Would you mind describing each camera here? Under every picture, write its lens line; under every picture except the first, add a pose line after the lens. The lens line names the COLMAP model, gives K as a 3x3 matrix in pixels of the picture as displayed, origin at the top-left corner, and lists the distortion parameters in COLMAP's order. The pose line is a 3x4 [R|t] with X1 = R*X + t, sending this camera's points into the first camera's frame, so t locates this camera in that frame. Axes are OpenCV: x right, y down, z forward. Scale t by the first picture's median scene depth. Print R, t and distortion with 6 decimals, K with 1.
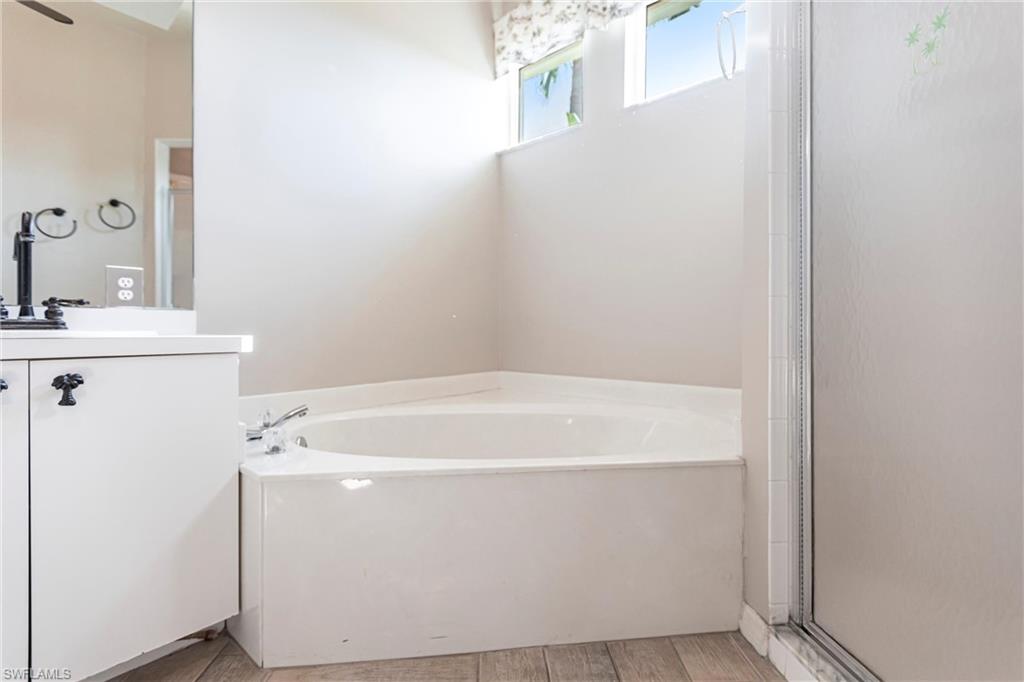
lens RADIAL K [[459.0, 0, 511.5], [0, 459.0, 337.1], [0, 0, 1]] dist [0.001085, 0.000025]
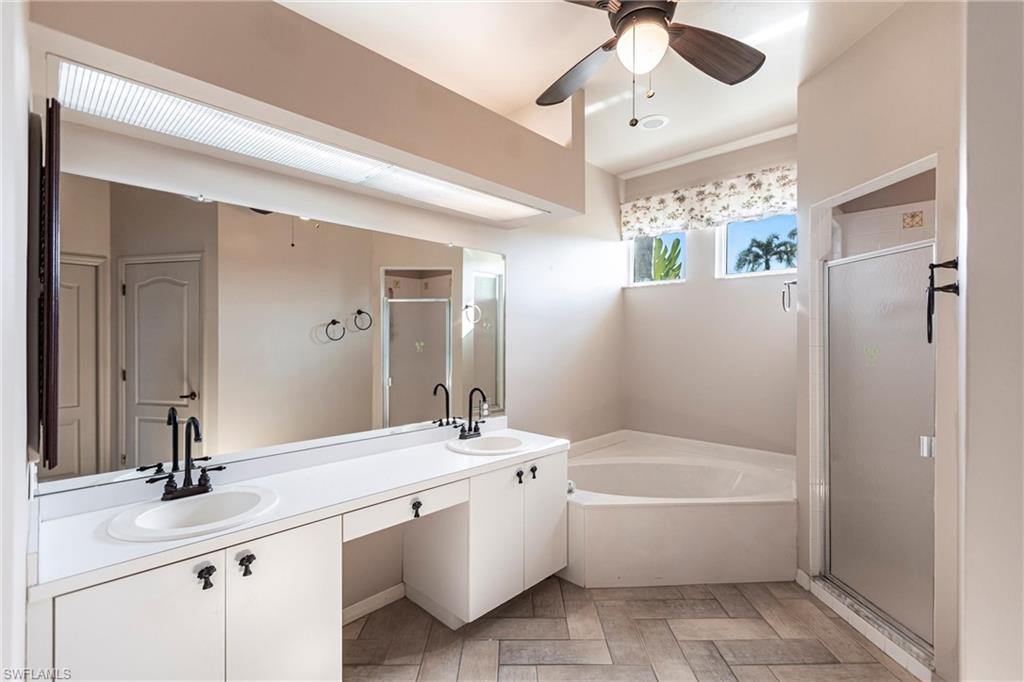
lens RADIAL K [[462.2, 0, 512.0], [0, 462.2, 341.0], [0, 0, 1]] dist [0.002555, -0.000281]
pose [[0.998790, 0.000113, -0.049187, -0.376837], [-0.000884, 0.999877, -0.015651, -0.231719], [0.049180, 0.015675, 0.998667, -0.648710]]
